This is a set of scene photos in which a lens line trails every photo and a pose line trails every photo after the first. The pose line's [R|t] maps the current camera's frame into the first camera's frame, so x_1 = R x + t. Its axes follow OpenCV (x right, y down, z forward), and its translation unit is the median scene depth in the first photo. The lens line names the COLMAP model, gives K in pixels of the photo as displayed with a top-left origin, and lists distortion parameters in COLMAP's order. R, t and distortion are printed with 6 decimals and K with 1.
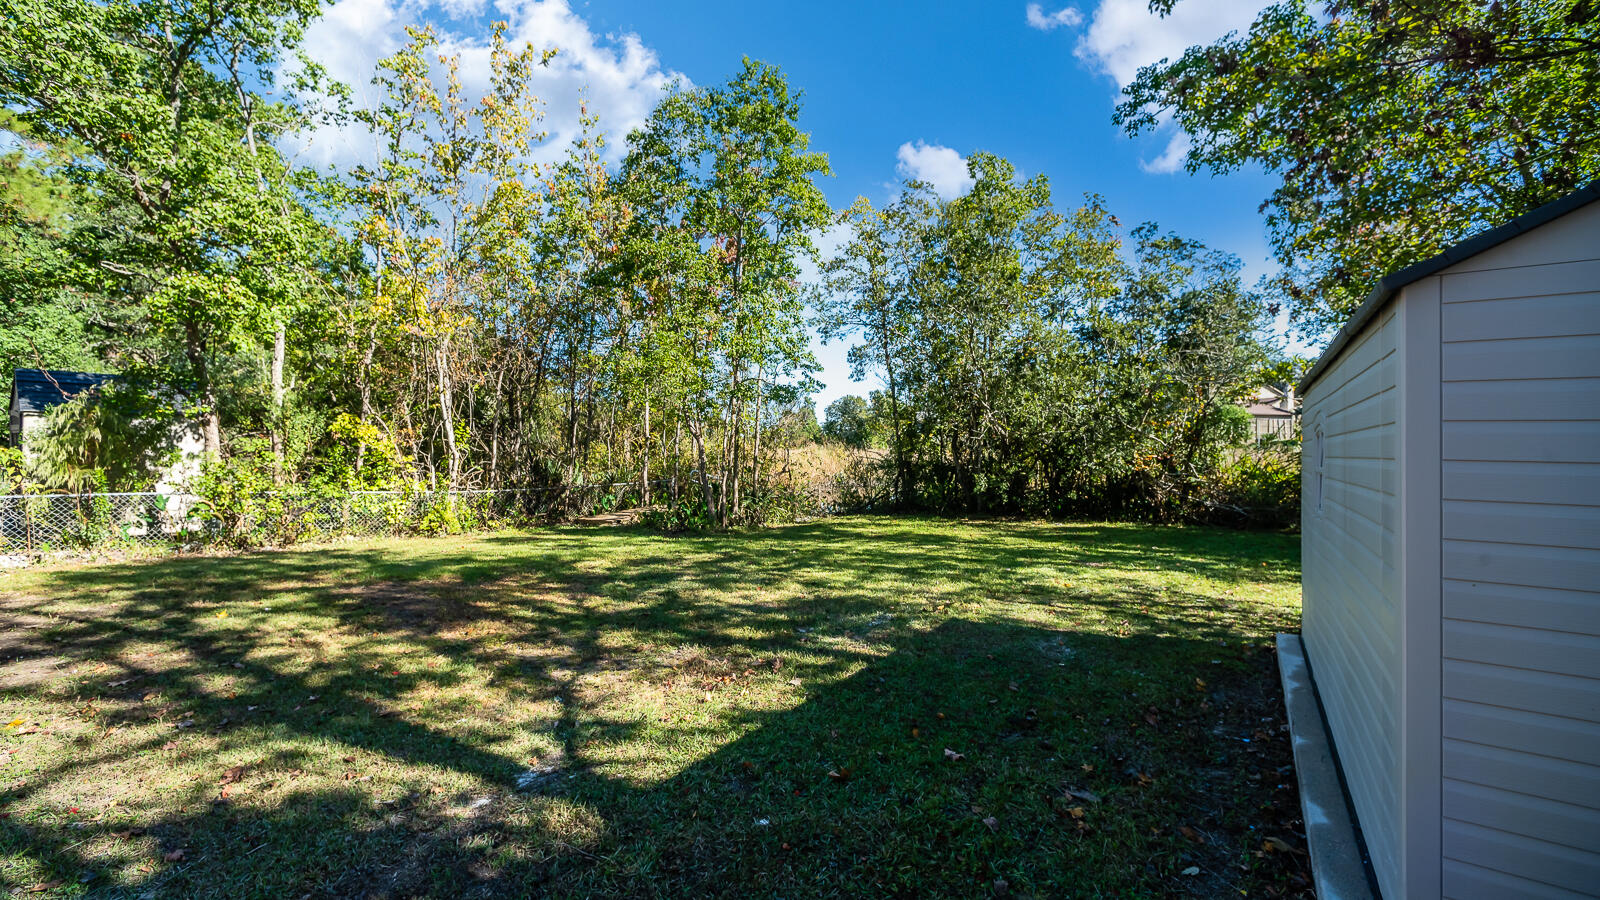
lens RADIAL K [[641.3, 0, 800.0], [0, 641.3, 450.0], [0, 0, 1]] dist [-0.001640, -0.000363]
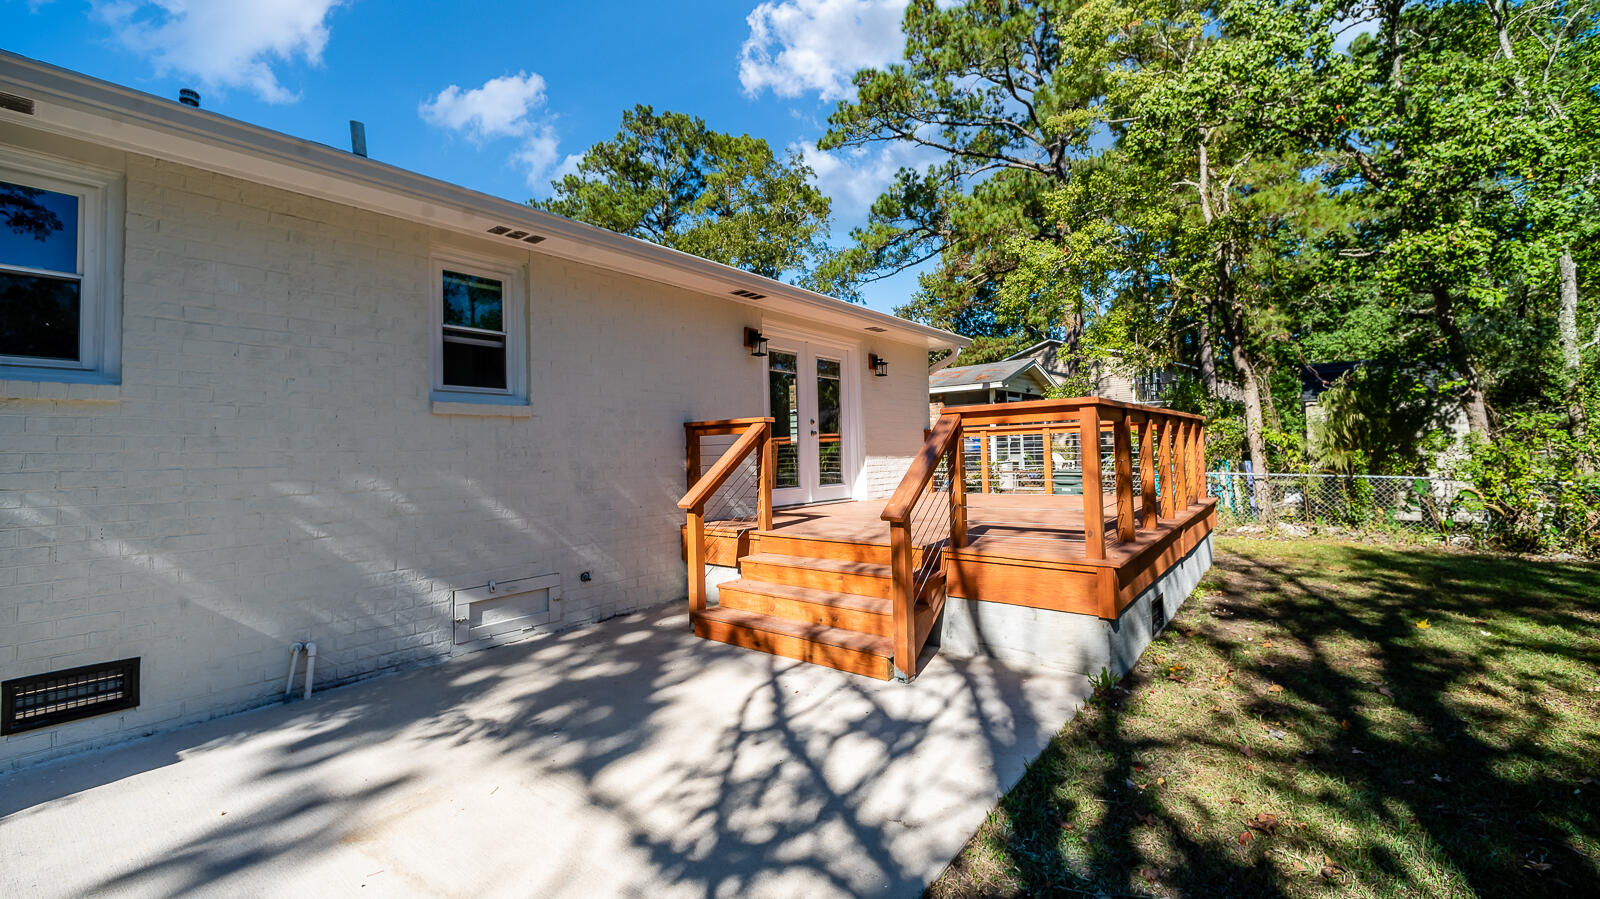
lens RADIAL K [[638.2, 0, 802.9], [0, 638.2, 425.1], [0, 0, 1]] dist [-0.001093, -0.000119]
pose [[-0.058513, -0.037173, -0.997594, -0.022124], [0.024458, 0.998953, -0.038659, 0.005332], [0.997987, -0.026661, -0.057542, 0.182076]]
